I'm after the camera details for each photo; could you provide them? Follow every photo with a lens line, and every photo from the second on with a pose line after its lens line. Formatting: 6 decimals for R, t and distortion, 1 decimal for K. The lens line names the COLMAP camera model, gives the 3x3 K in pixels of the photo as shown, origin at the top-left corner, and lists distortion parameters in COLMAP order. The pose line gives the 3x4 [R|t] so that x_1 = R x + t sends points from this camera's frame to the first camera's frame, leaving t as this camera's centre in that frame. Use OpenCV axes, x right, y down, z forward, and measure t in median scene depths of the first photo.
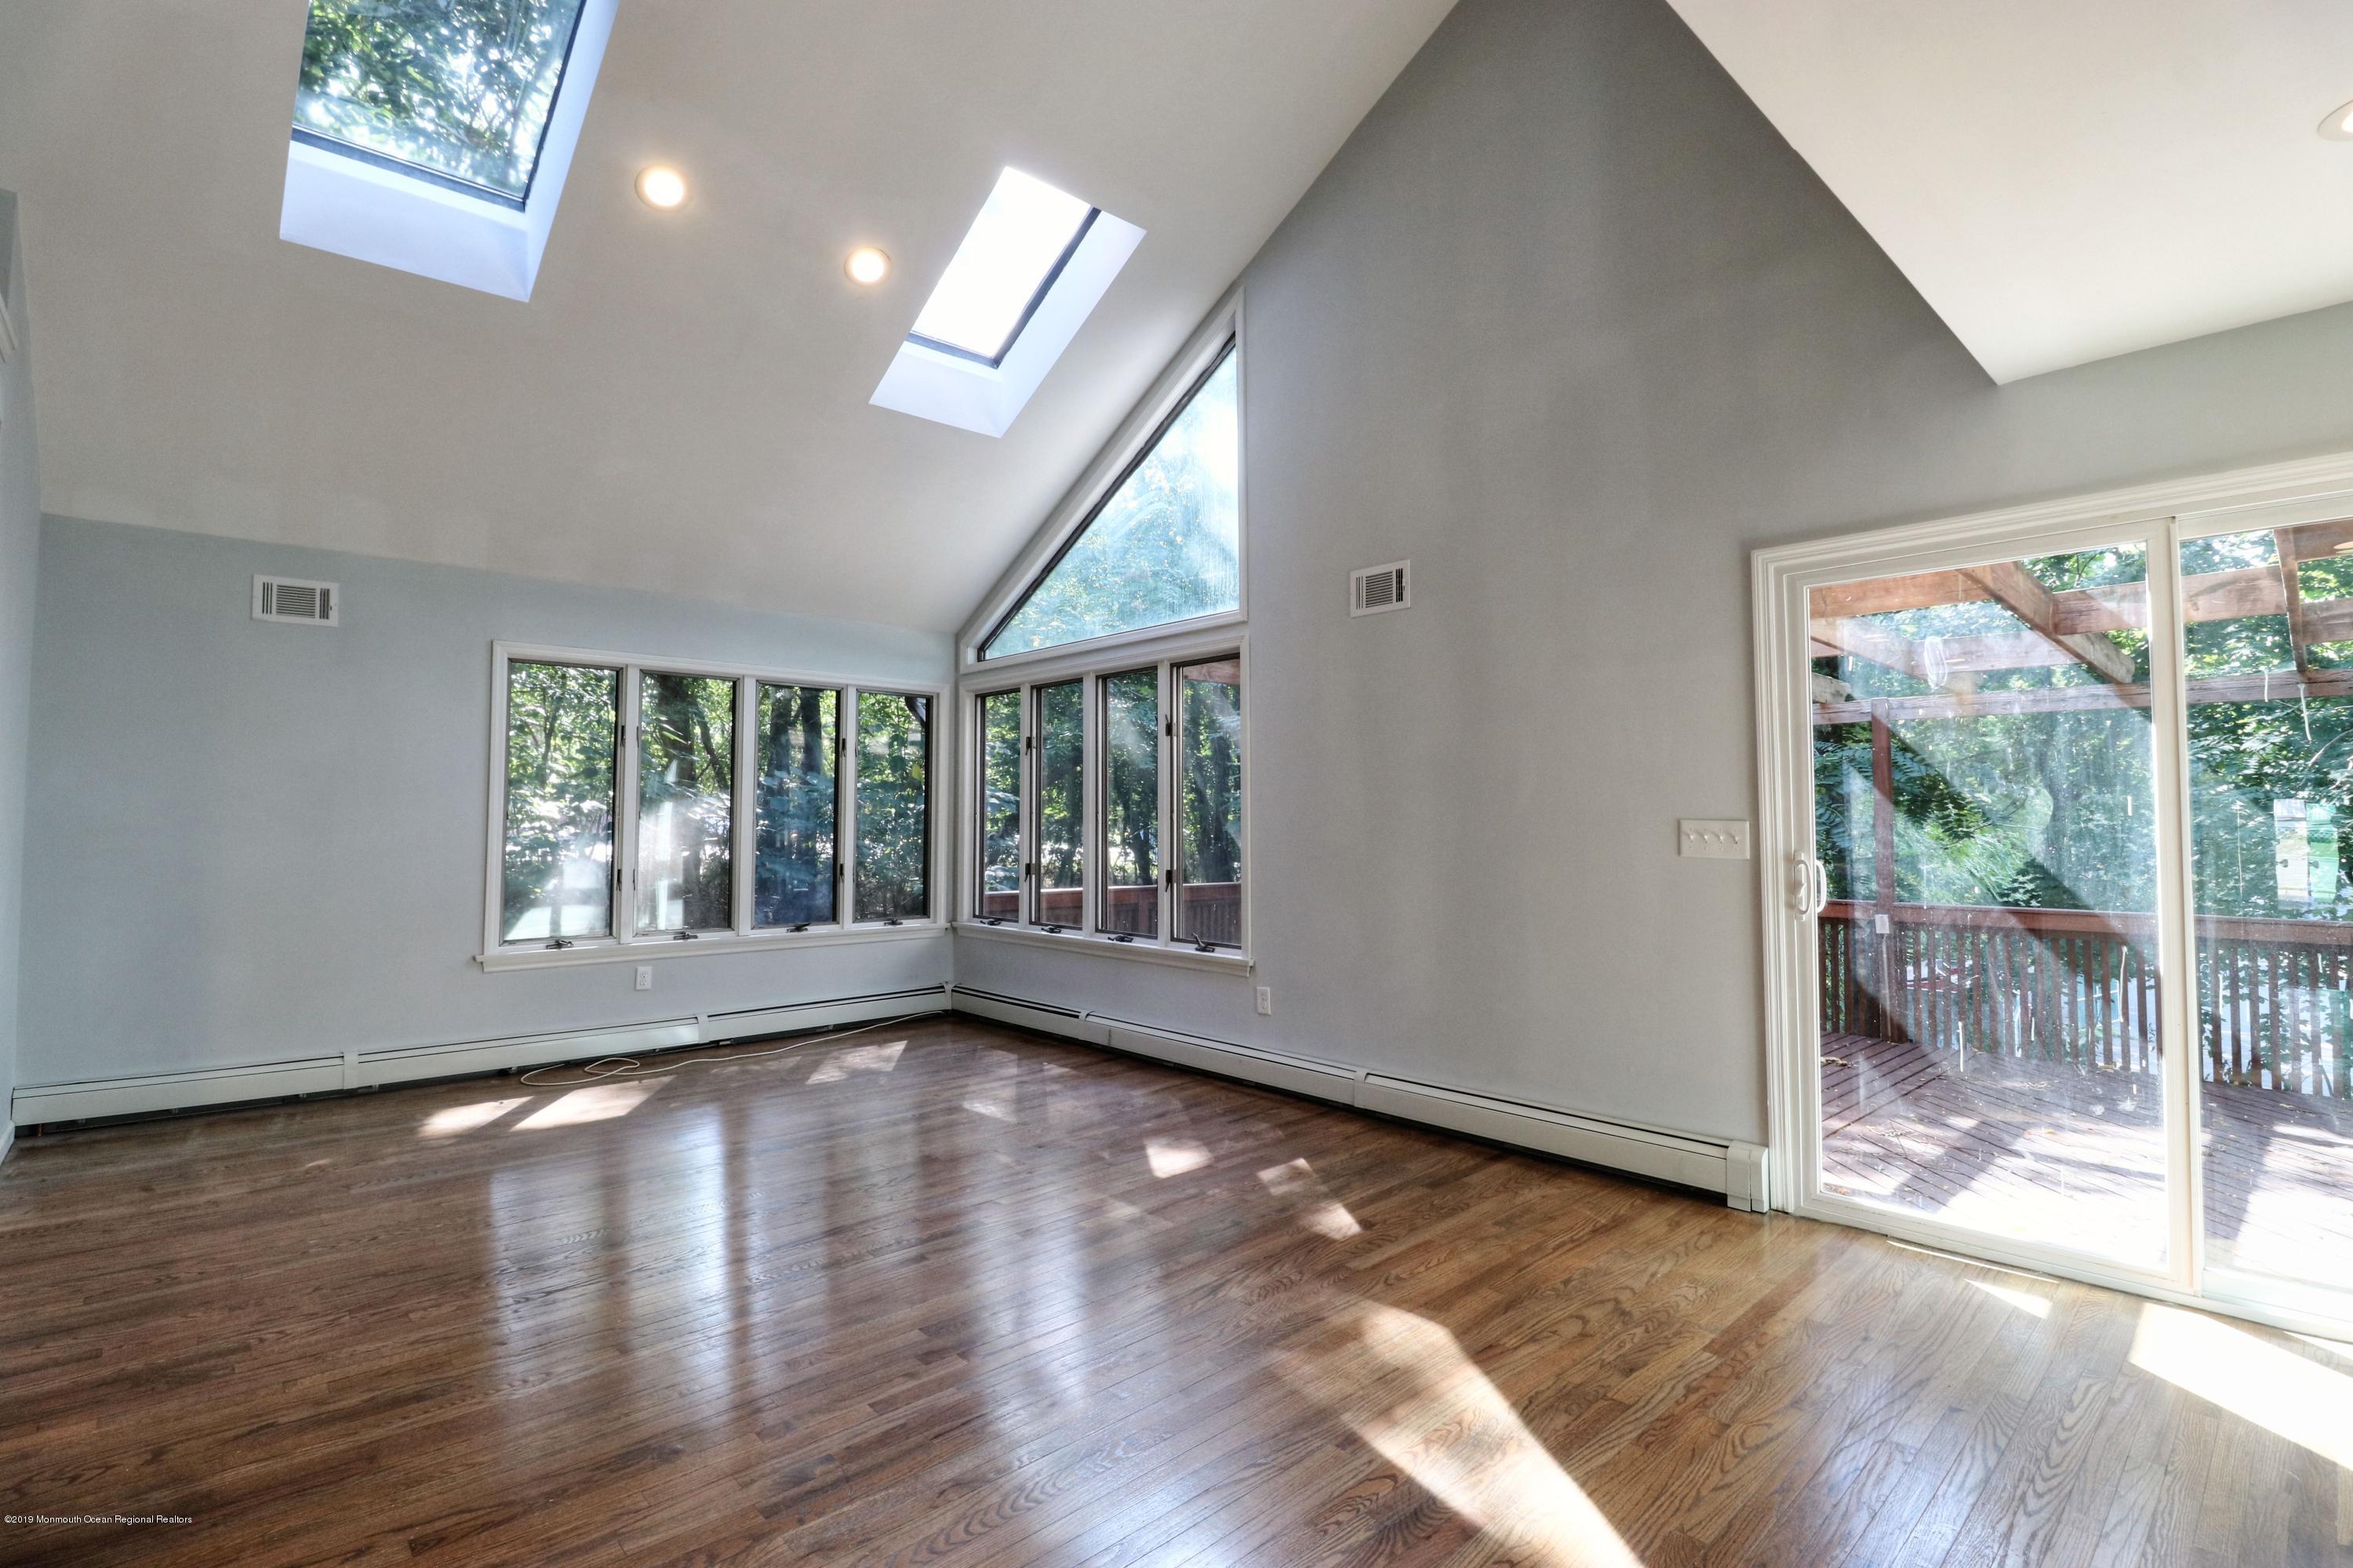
lens RADIAL K [[1085.1, 0, 1165.0], [0, 1085.1, 776.9], [0, 0, 1]] dist [-0.008643, -0.005539]
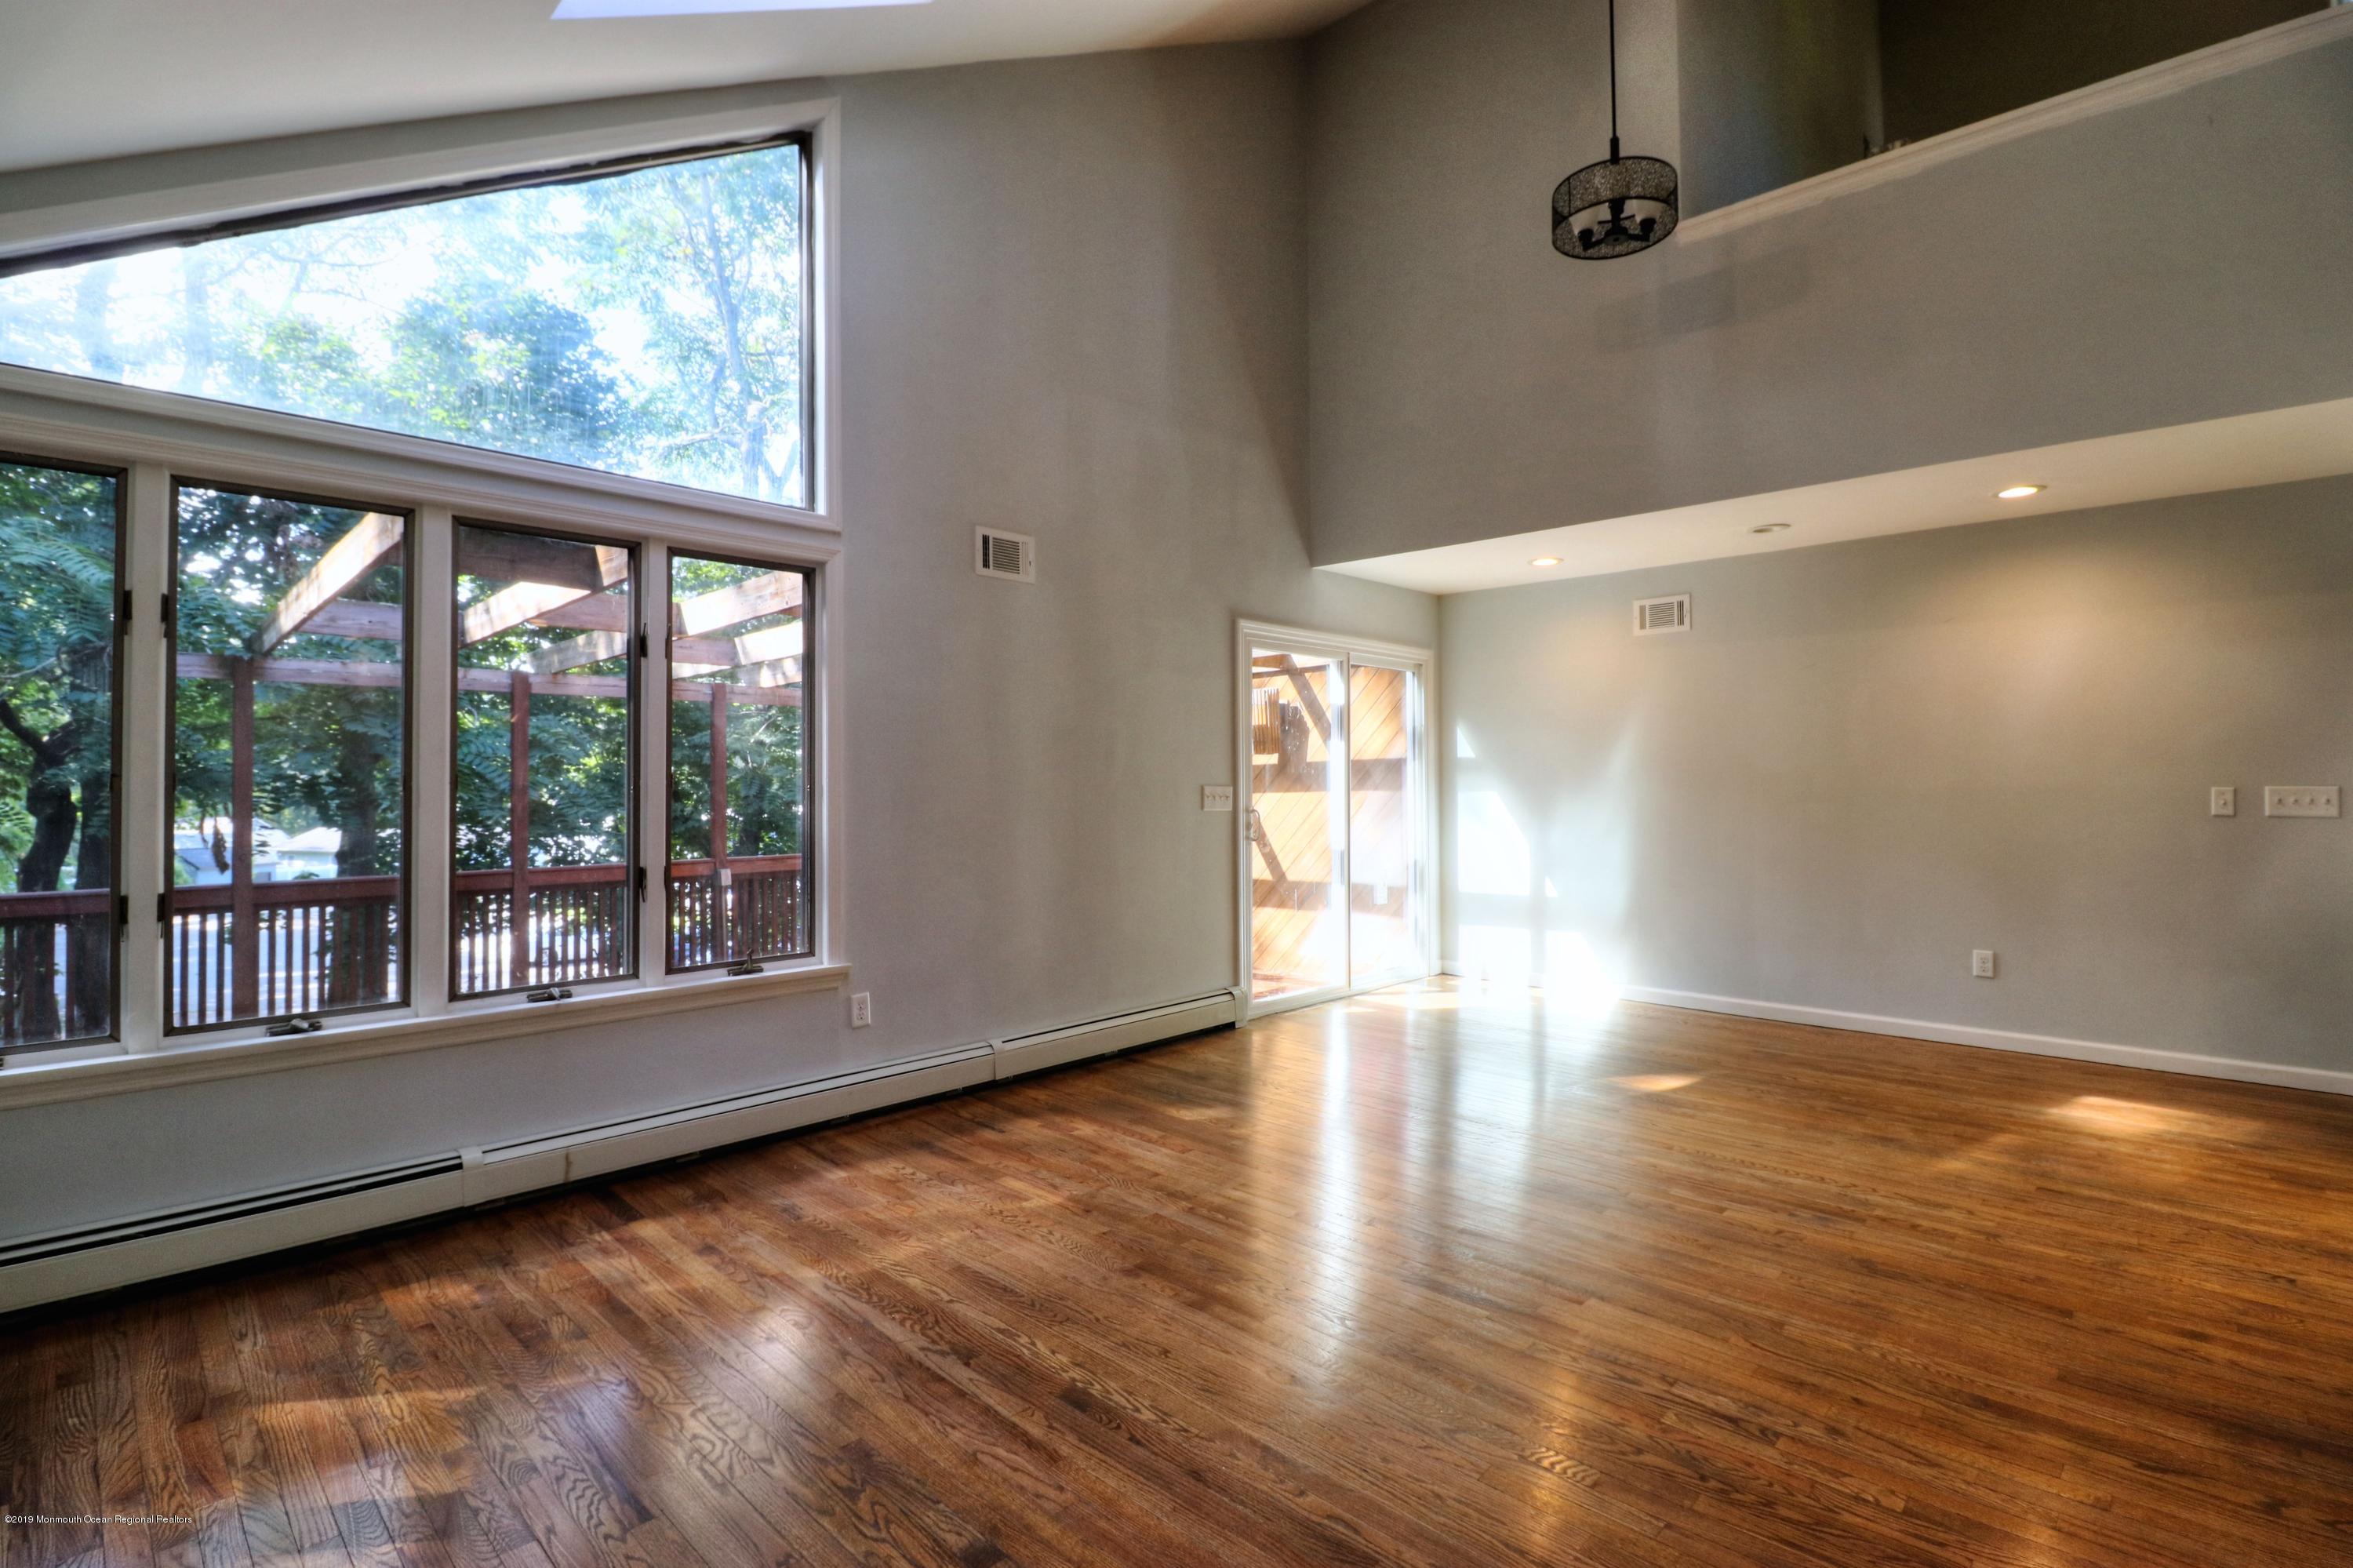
lens RADIAL K [[1085.1, 0, 1169.8], [0, 1085.1, 785.6], [0, 0, 1]] dist [-0.008643, -0.005539]
pose [[-0.052002, -0.001432, 0.998646, -0.859805], [-0.037154, 0.999309, -0.000502, 0.035054], [-0.997956, -0.037129, -0.052019, 0.959291]]
